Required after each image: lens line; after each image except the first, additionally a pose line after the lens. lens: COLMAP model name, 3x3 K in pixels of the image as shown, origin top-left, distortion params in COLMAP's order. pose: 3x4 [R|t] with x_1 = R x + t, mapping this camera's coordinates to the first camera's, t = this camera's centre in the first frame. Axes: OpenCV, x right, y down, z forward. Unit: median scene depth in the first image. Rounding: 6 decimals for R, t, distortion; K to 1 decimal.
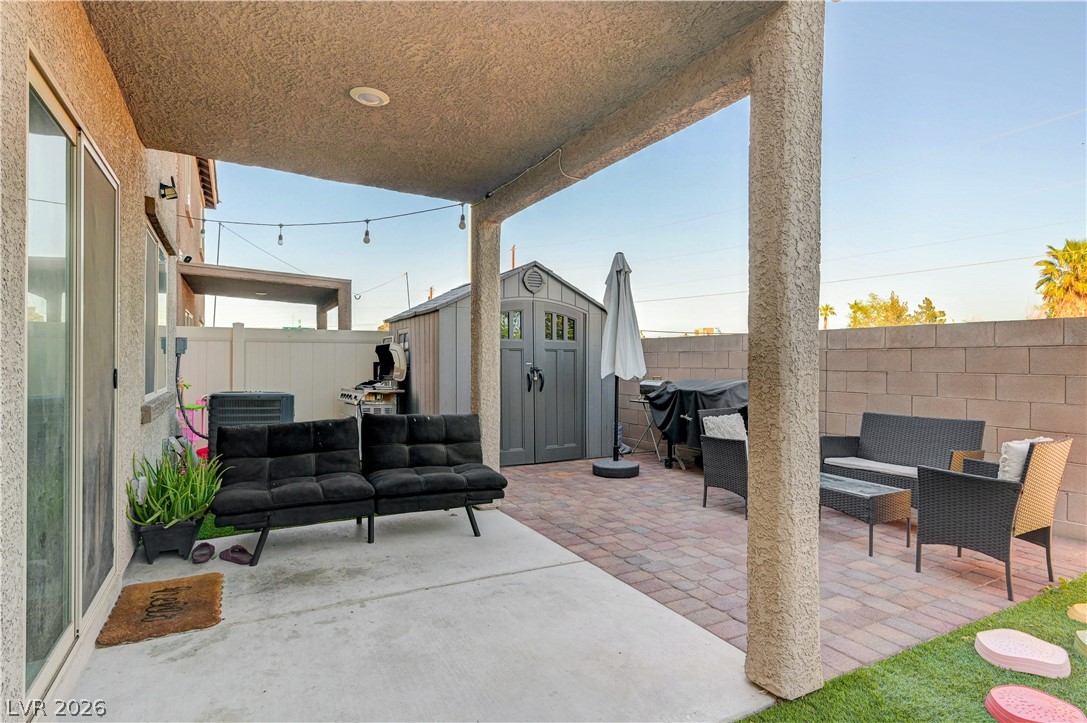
lens RADIAL K [[574.2, 0, 544.9], [0, 574.2, 360.8], [0, 0, 1]] dist [0.001969, -0.003094]
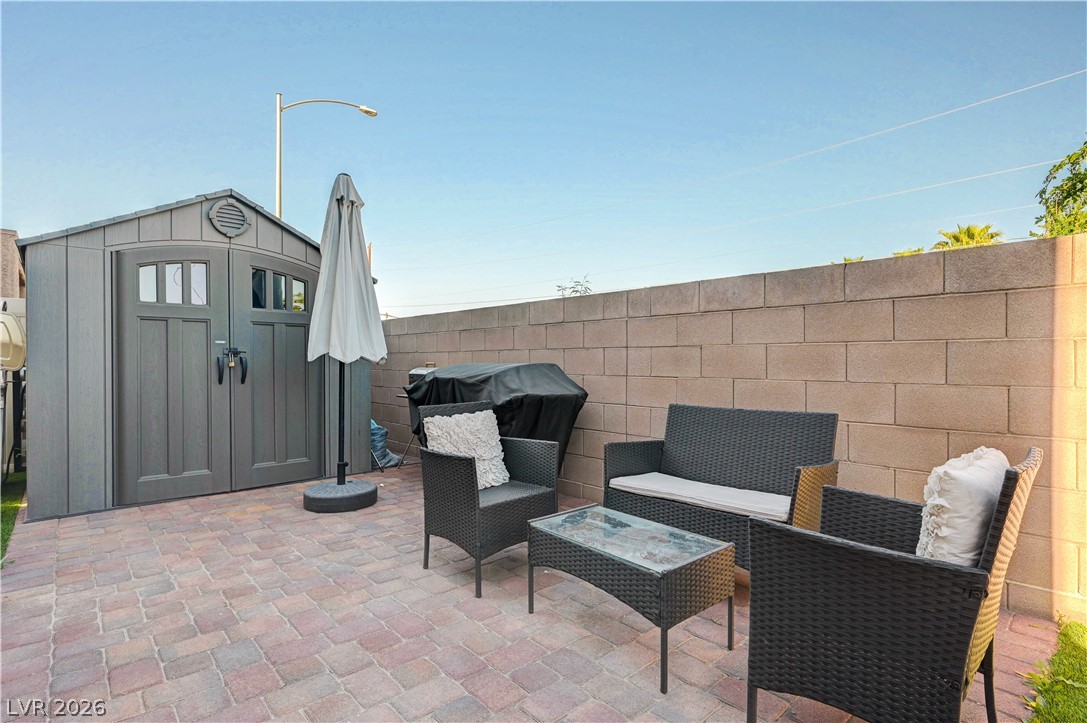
lens RADIAL K [[536.1, 0, 545.2], [0, 536.1, 364.5], [0, 0, 1]] dist [0.000217, 0.000772]
pose [[0.971721, -0.003820, 0.236102, 0.262736], [0.002568, 0.999981, 0.005611, 0.038842], [-0.236119, -0.004846, 0.971712, 0.420494]]
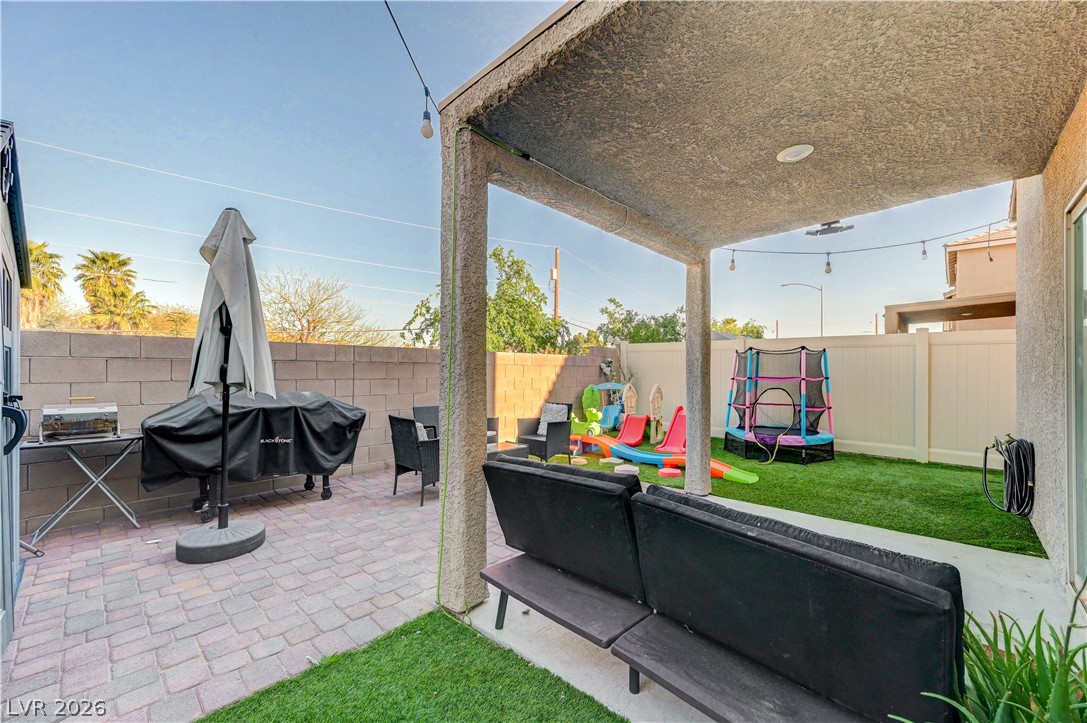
lens RADIAL K [[430.8, 0, 543.8], [0, 430.8, 366.4], [0, 0, 1]] dist [-0.003490, 0.000568]
pose [[-0.310896, 0.002477, 0.950441, -0.566784], [-0.006860, 0.999965, -0.004850, -0.009360], [-0.950419, -0.008028, -0.310868, 1.017990]]
